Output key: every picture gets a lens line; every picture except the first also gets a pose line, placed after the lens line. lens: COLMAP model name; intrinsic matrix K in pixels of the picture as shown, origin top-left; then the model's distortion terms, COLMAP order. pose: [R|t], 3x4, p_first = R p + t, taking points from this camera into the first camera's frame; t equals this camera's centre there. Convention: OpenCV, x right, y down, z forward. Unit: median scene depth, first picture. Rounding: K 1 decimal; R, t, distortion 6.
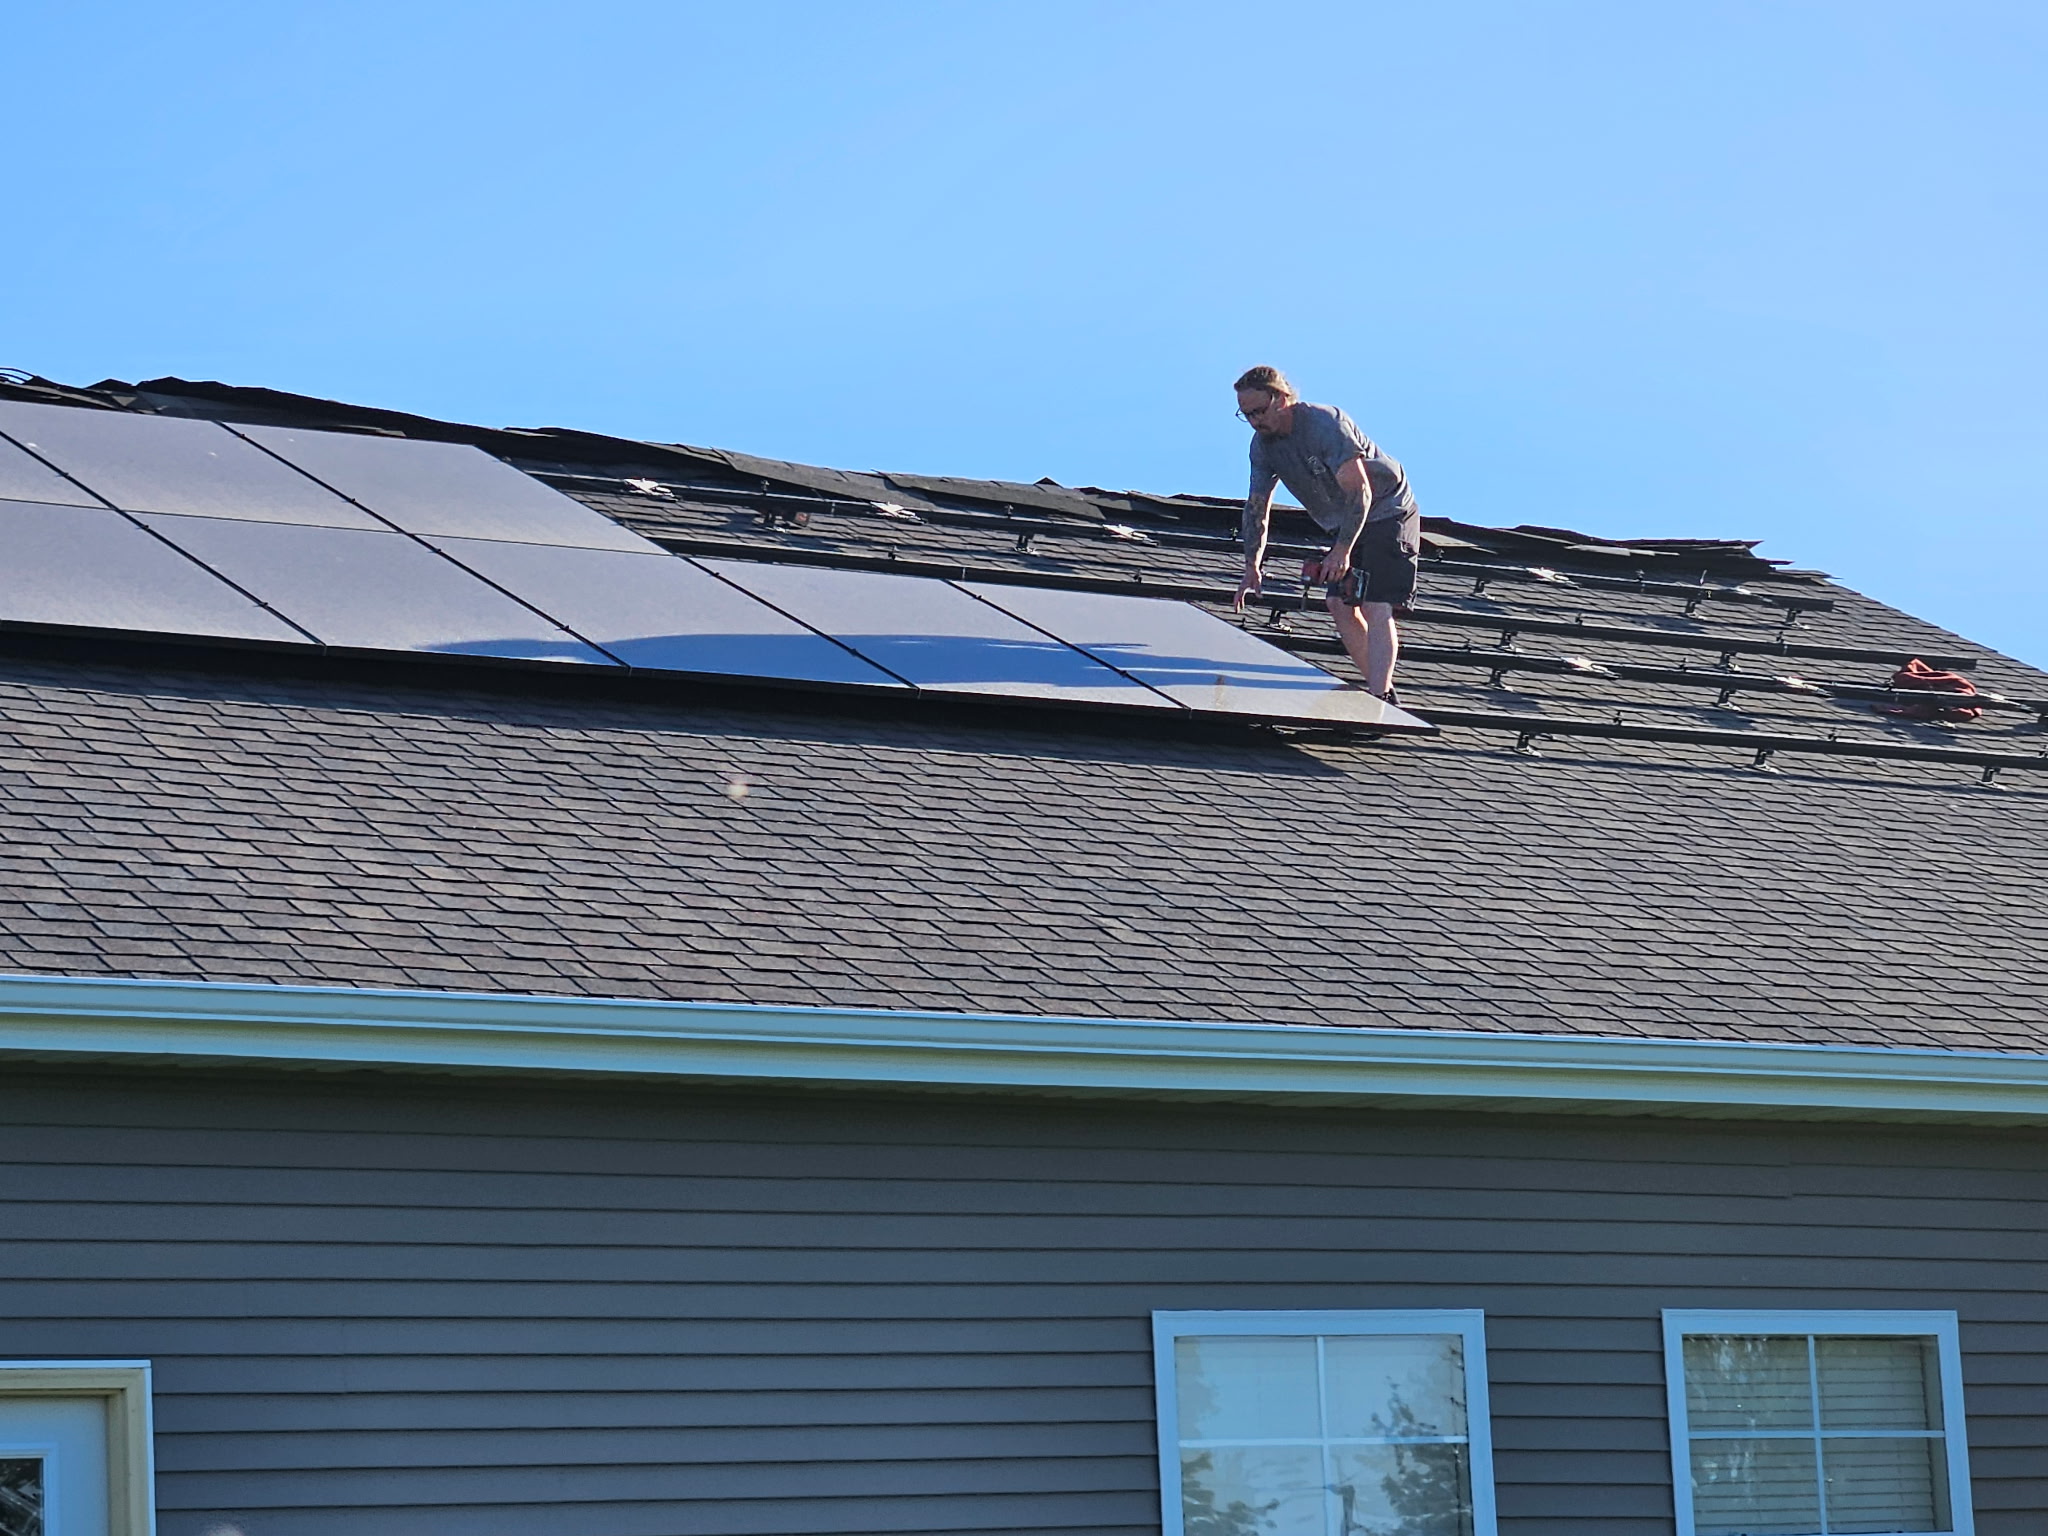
lens RADIAL K [[5666.8, 0, 941.2], [0, 5666.8, 766.2], [0, 0, 1]] dist [-0.886018, 13.309042]
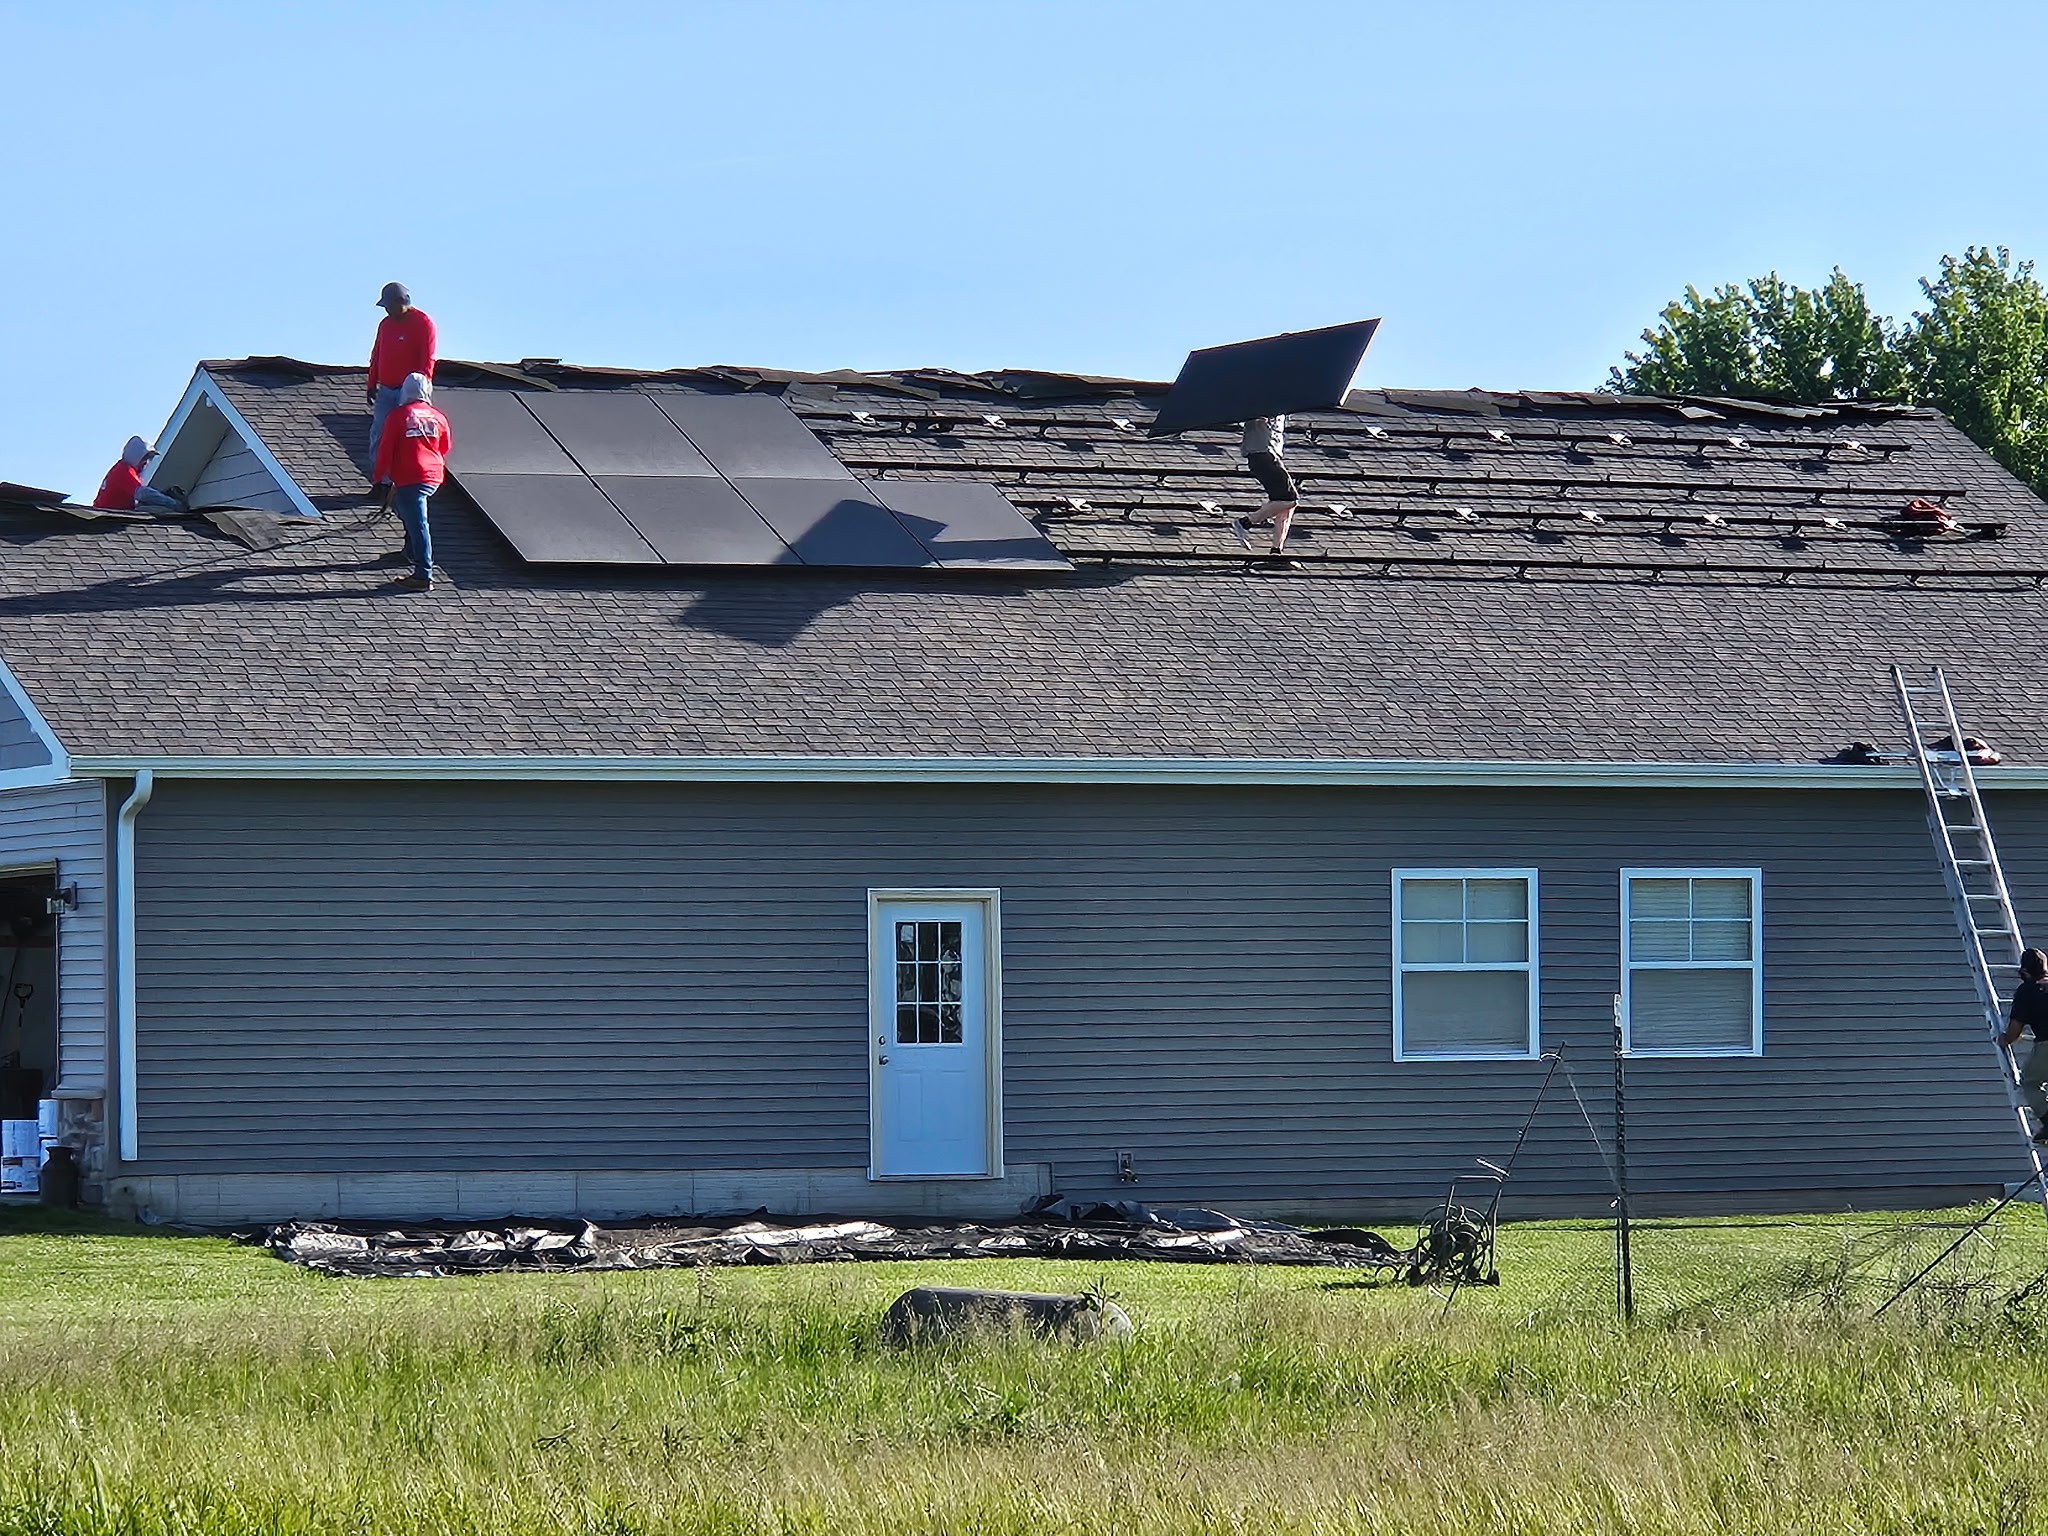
lens RADIAL K [[5666.8, 0, 941.2], [0, 5666.8, 766.2], [0, 0, 1]] dist [-0.886018, 13.309042]
pose [[0.987773, 0.029605, -0.153062, 0.211074], [-0.010550, 0.992246, 0.123838, -0.246174], [0.155542, -0.120709, 0.980426, -1.432921]]
